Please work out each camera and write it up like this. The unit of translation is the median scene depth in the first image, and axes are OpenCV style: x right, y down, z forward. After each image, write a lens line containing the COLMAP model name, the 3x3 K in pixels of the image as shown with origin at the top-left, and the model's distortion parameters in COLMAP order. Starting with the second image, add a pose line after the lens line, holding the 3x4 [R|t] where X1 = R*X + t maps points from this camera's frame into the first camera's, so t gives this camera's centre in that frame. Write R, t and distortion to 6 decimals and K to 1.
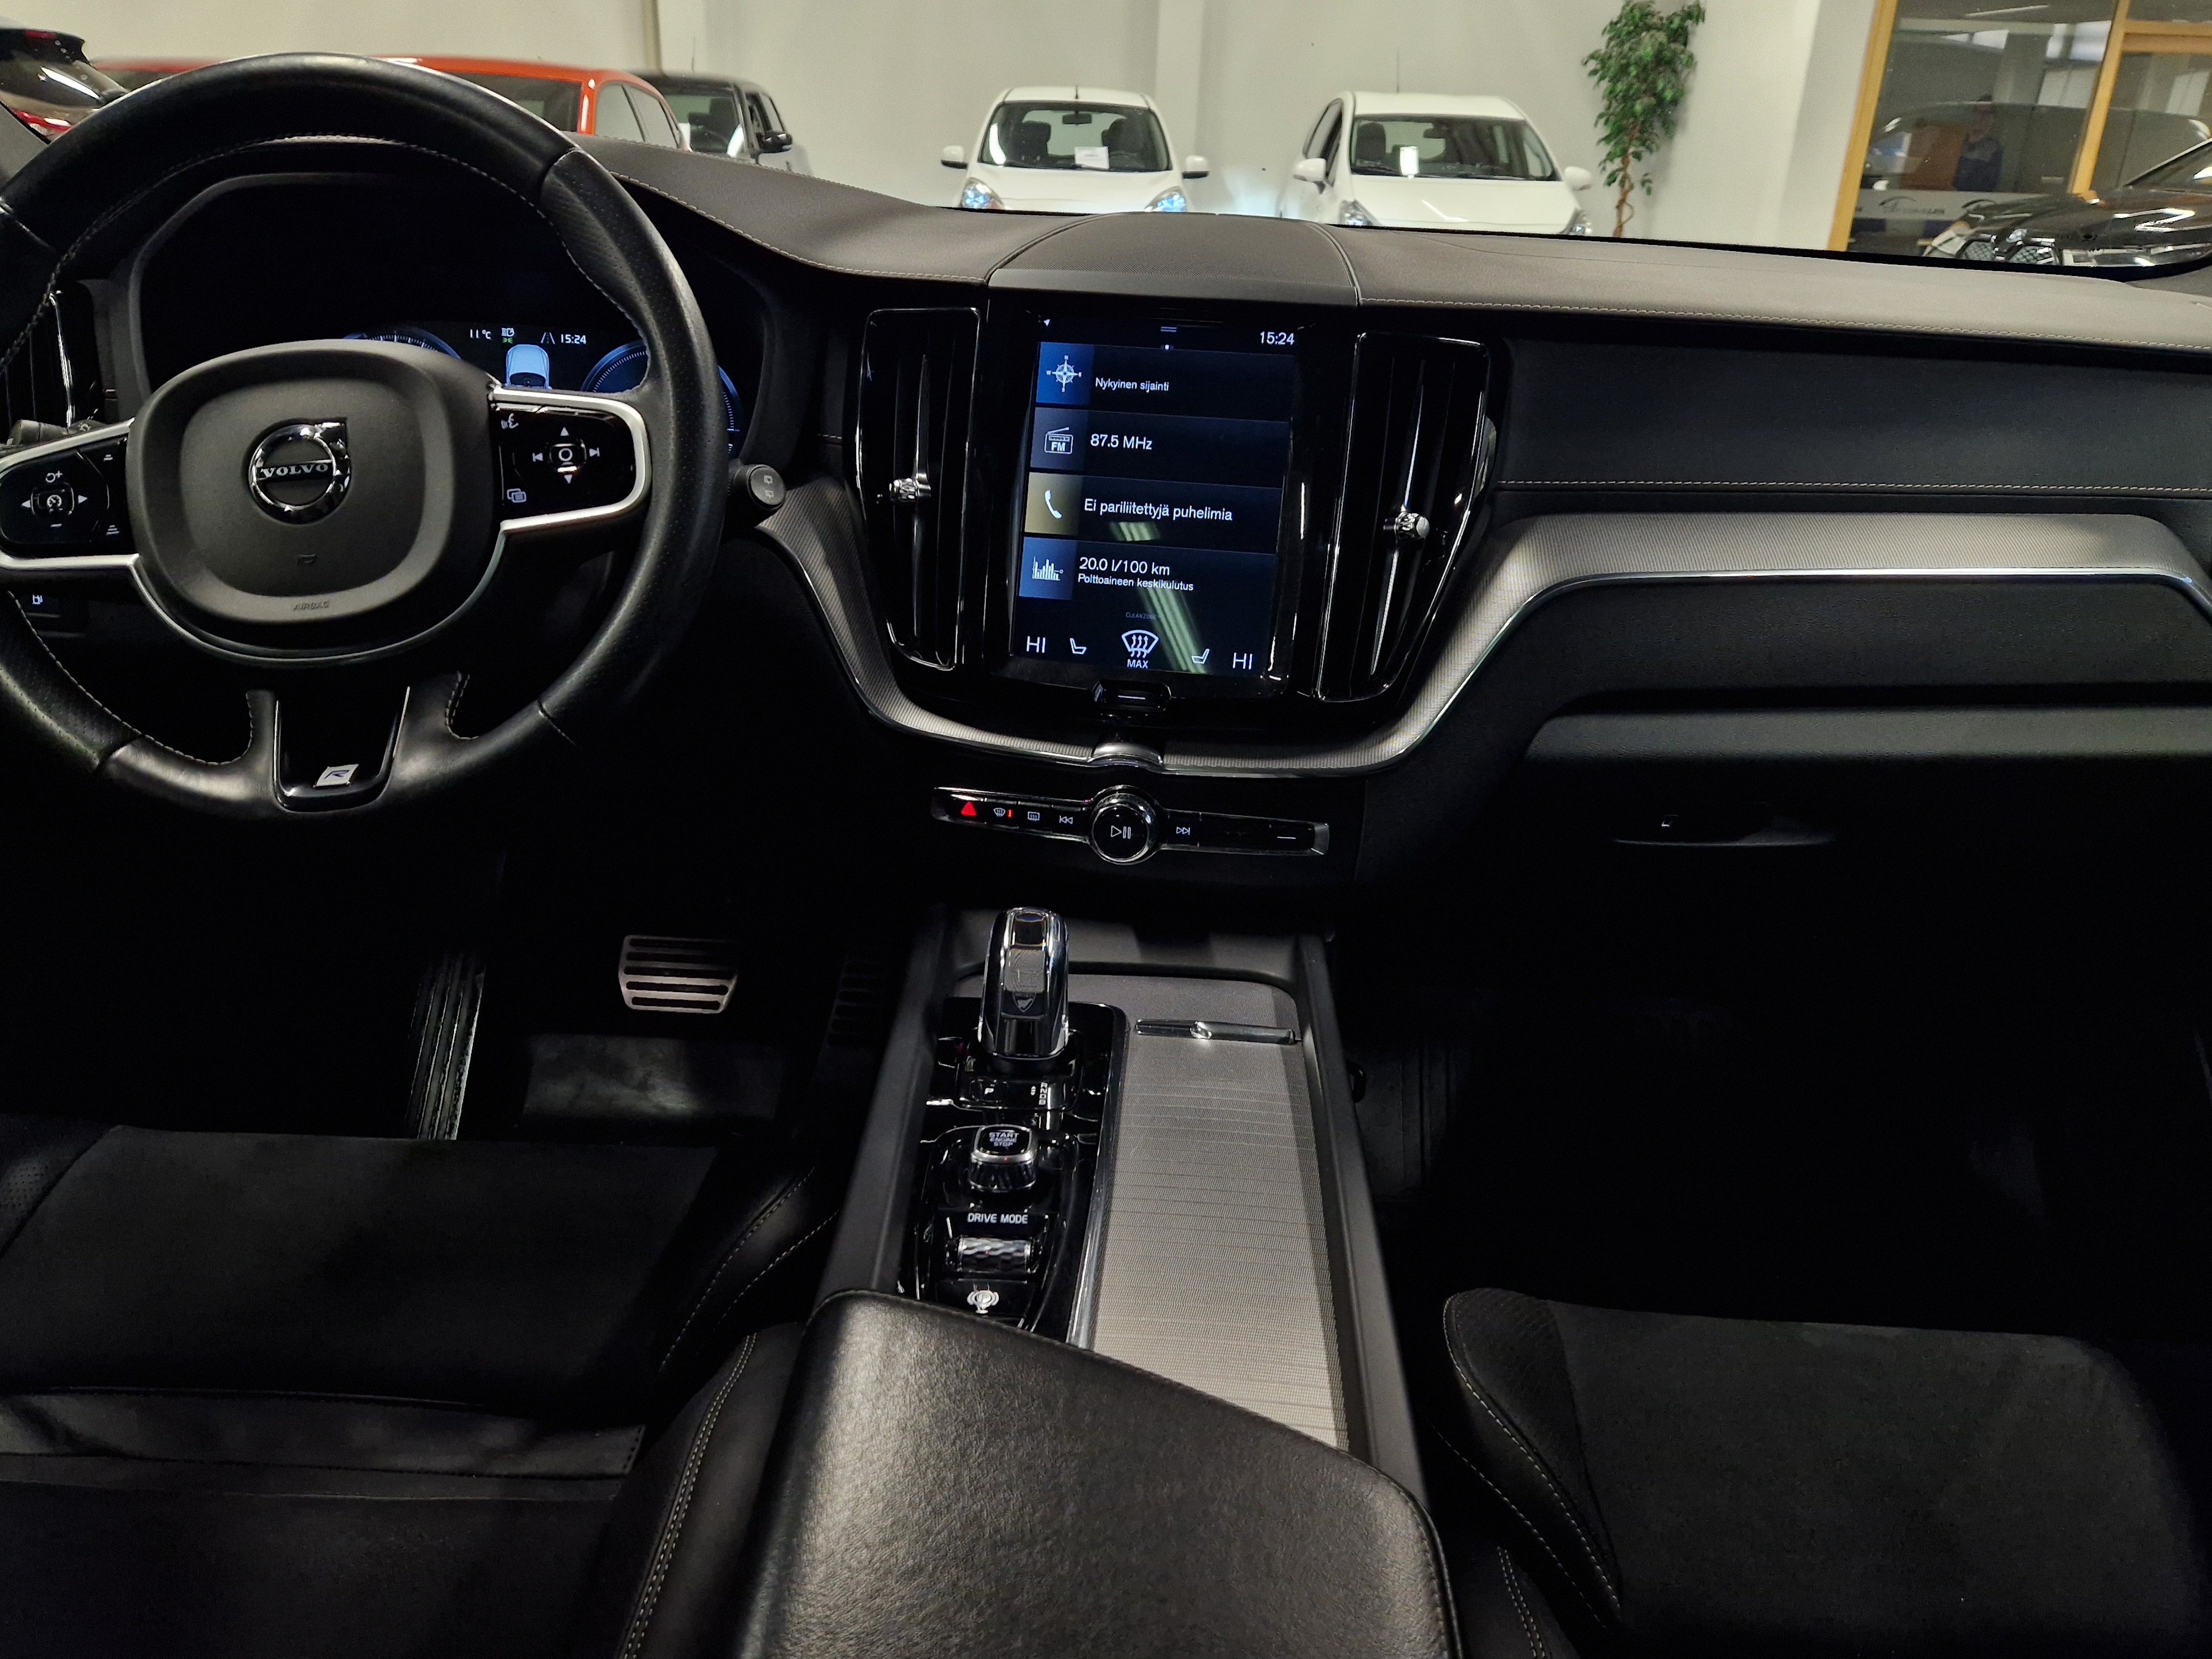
lens RADIAL K [[1634.2, 0, 1106.0], [0, 1634.2, 829.5], [0, 0, 1]] dist [0.083917, -0.094417]
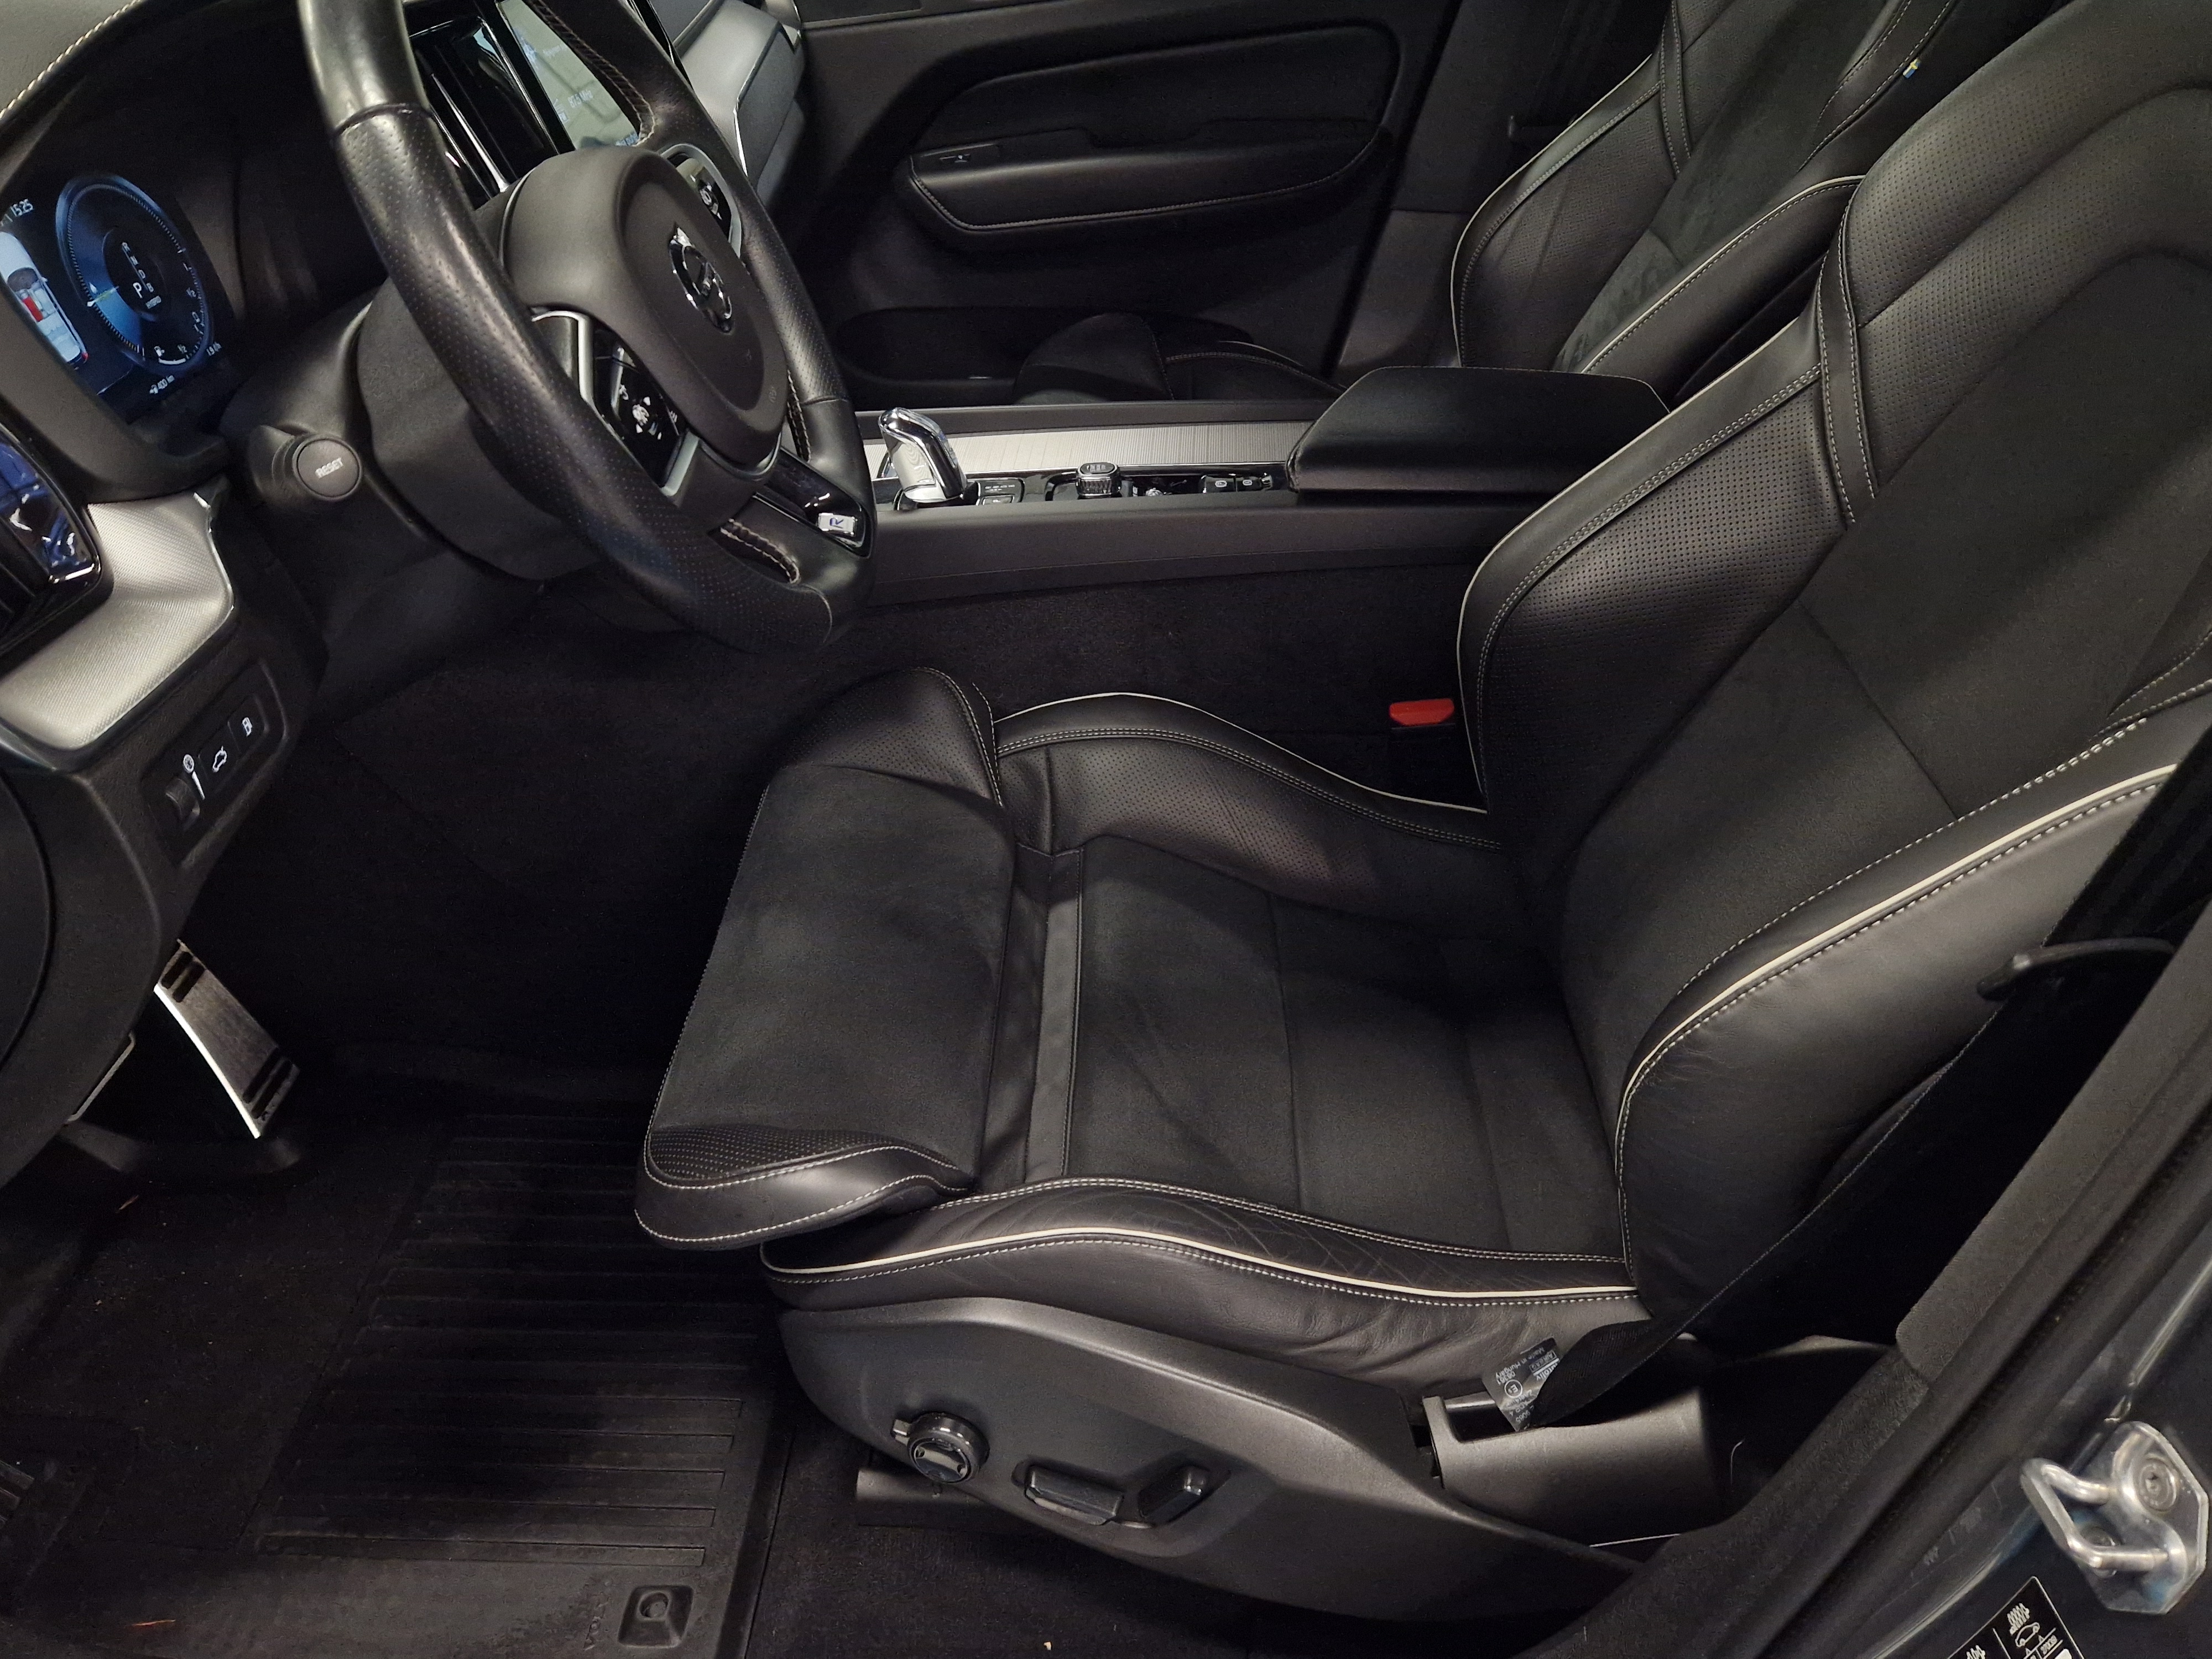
lens RADIAL K [[1629.9, 0, 1101.6], [0, 1629.9, 822.3], [0, 0, 1]] dist [0.084555, -0.096886]
pose [[0.000335, -0.600579, 0.799565, -1.266382], [0.386894, 0.737376, 0.553705, -0.369444], [-0.922124, 0.309161, 0.232607, 0.536186]]
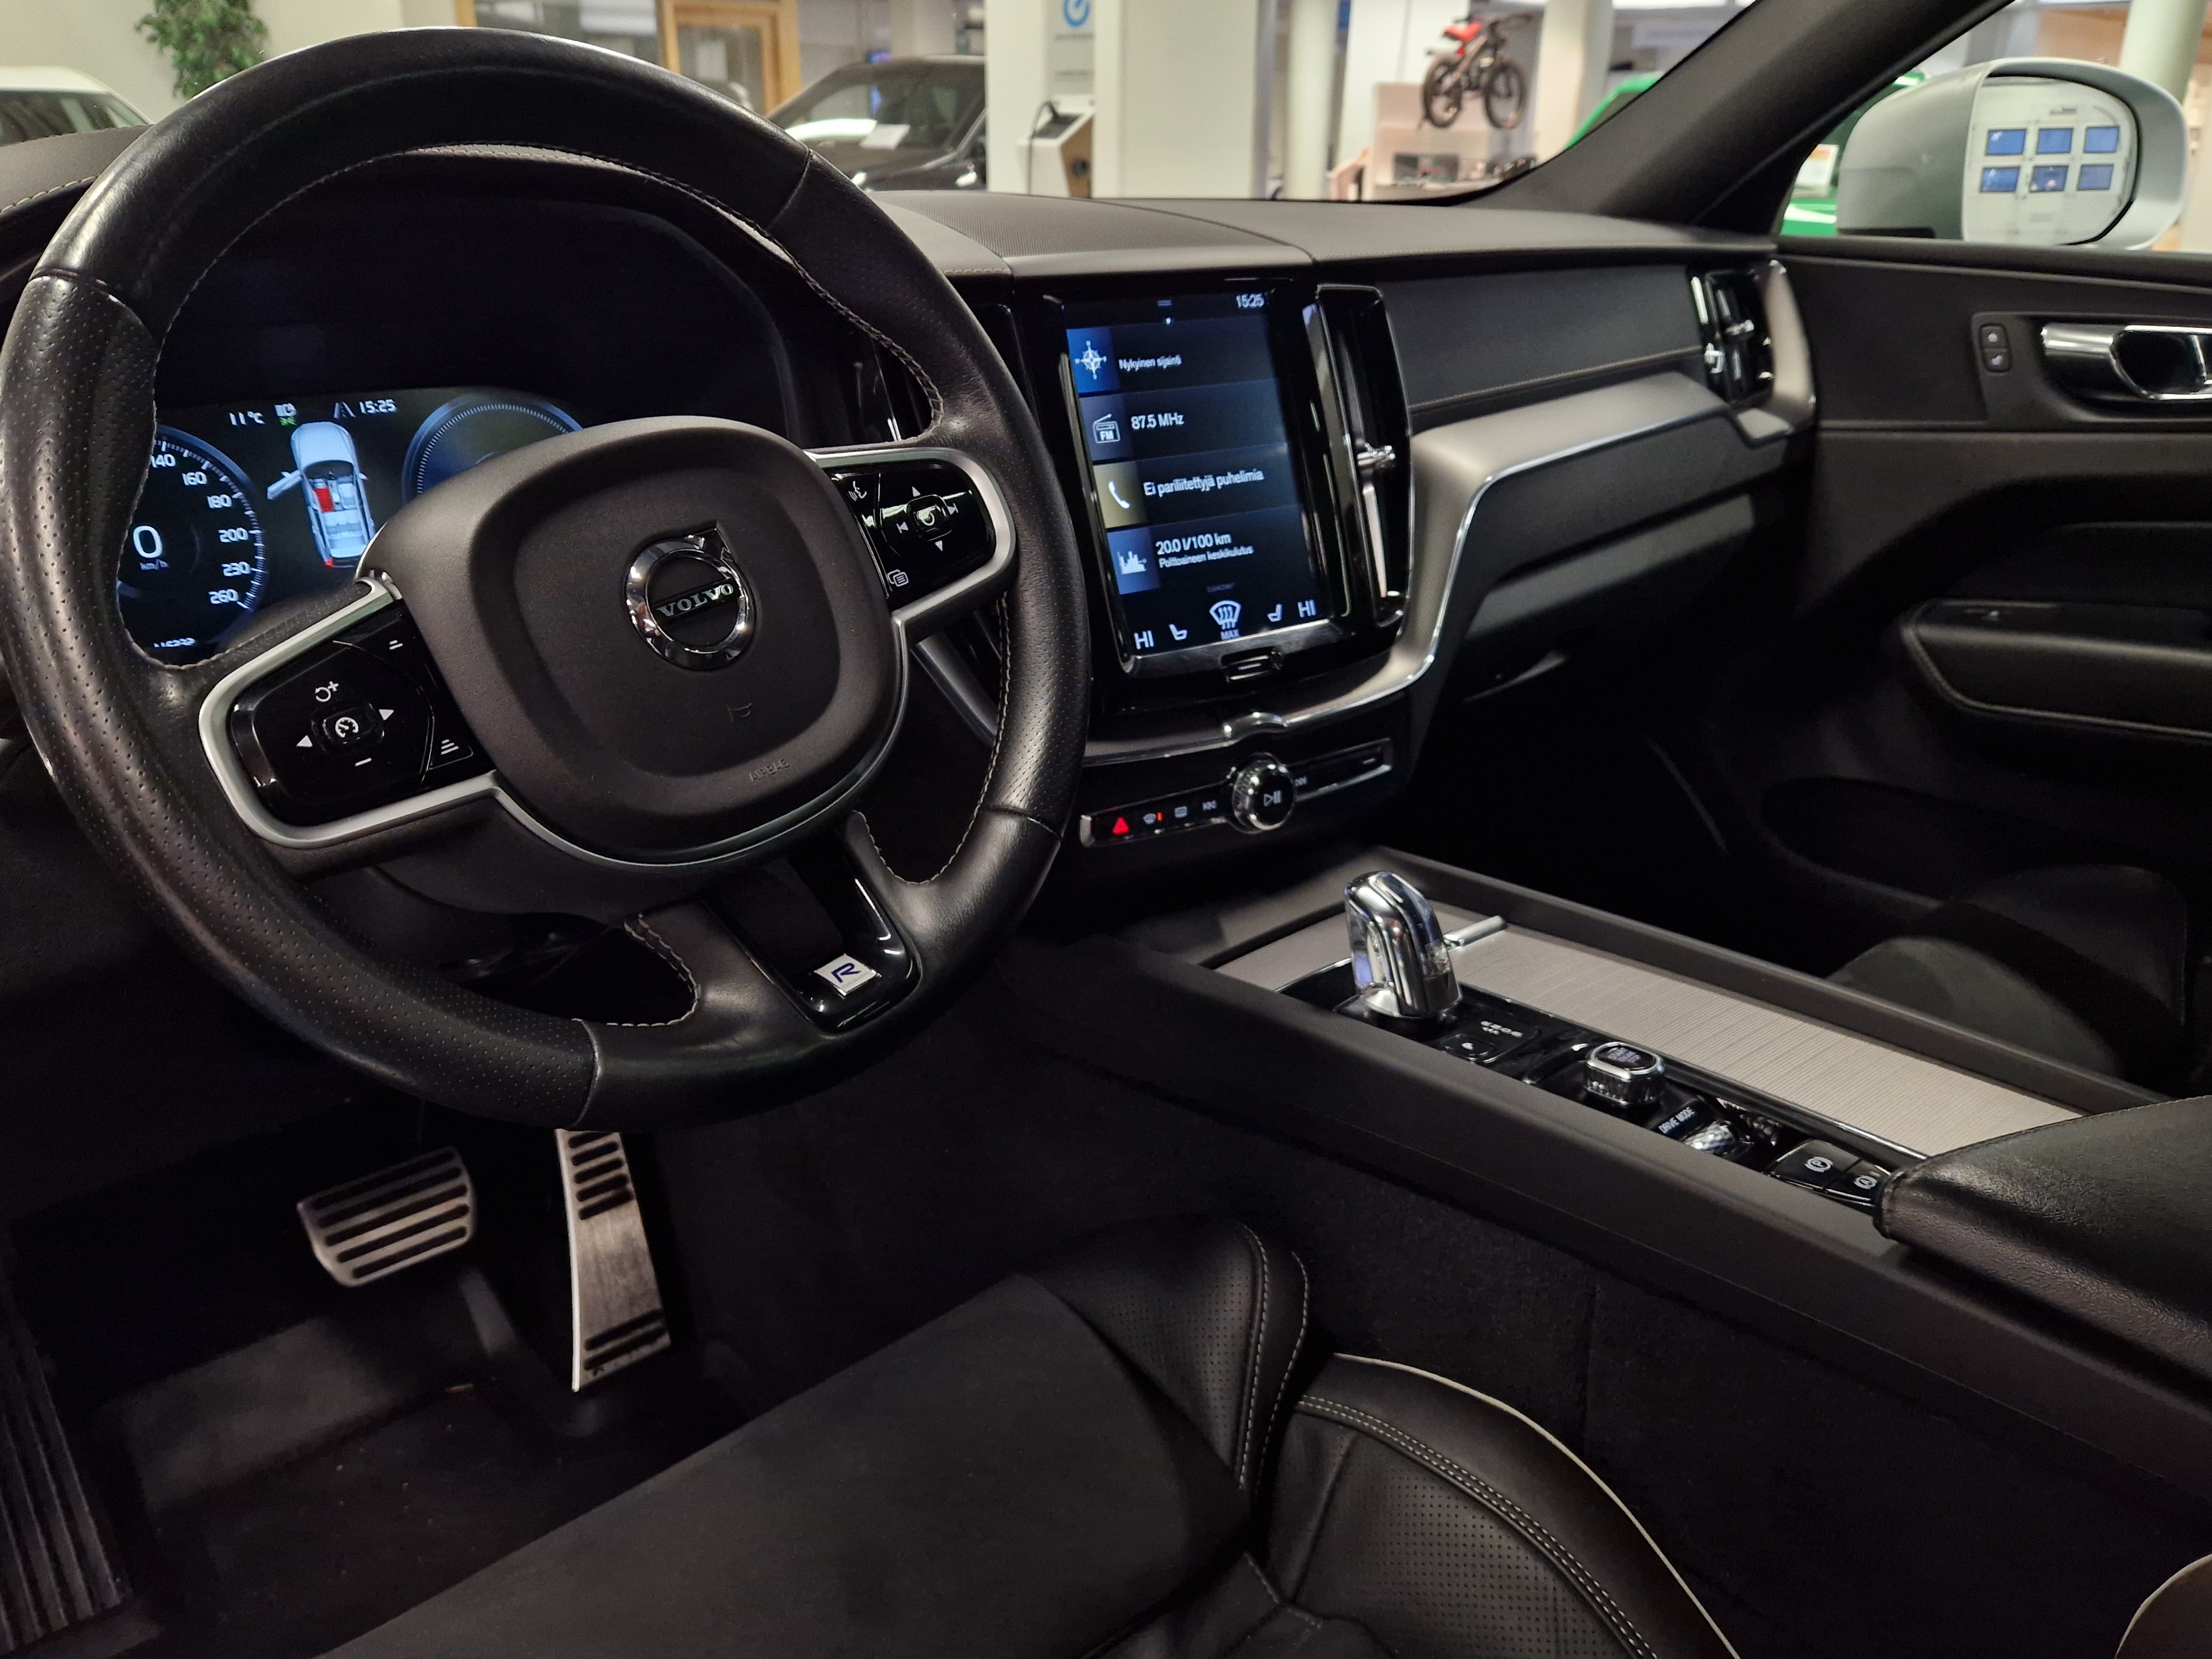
lens RADIAL K [[1681.5, 0, 1067.7], [0, 1681.5, 831.7], [0, 0, 1]] dist [0.071295, -0.095616]
pose [[0.722107, -0.292456, 0.626922, -0.734340], [0.286980, 0.951226, 0.113191, -0.131496], [-0.629448, 0.098178, 0.770815, 0.276901]]
